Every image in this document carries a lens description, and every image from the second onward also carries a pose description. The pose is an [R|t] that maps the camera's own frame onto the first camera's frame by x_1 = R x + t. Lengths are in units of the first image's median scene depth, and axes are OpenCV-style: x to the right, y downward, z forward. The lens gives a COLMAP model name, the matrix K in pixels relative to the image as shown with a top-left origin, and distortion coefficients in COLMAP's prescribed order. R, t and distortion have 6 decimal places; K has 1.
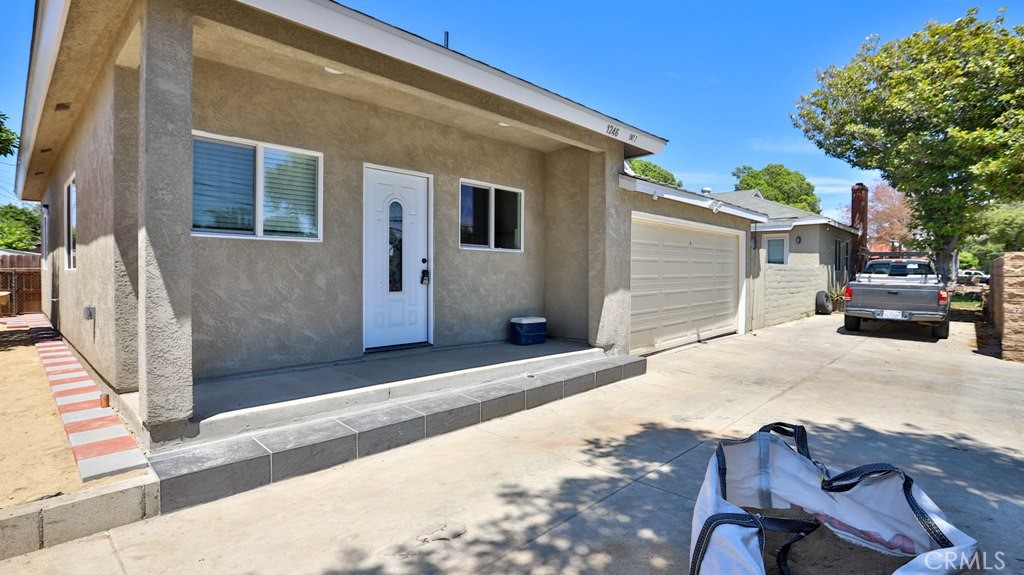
lens RADIAL K [[501.7, 0, 513.2], [0, 501.7, 278.1], [0, 0, 1]] dist [-0.053956, 0.020606]
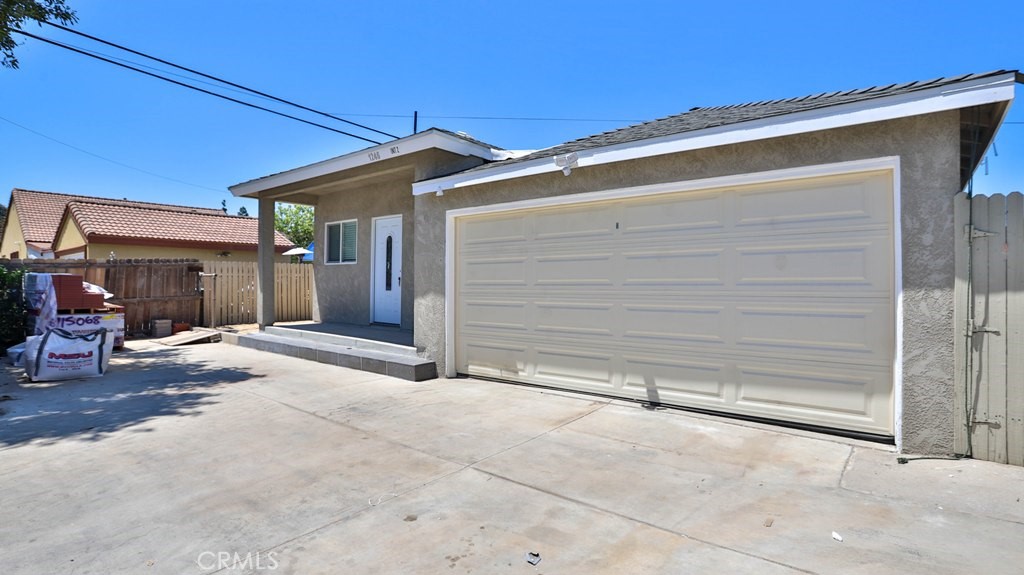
lens RADIAL K [[501.7, 0, 513.2], [0, 501.7, 278.1], [0, 0, 1]] dist [-0.053956, 0.020606]
pose [[0.073124, -0.008645, -0.997285, 1.405810], [-0.011572, 0.999888, -0.009516, -0.002076], [0.997256, 0.012236, 0.073016, 1.259512]]
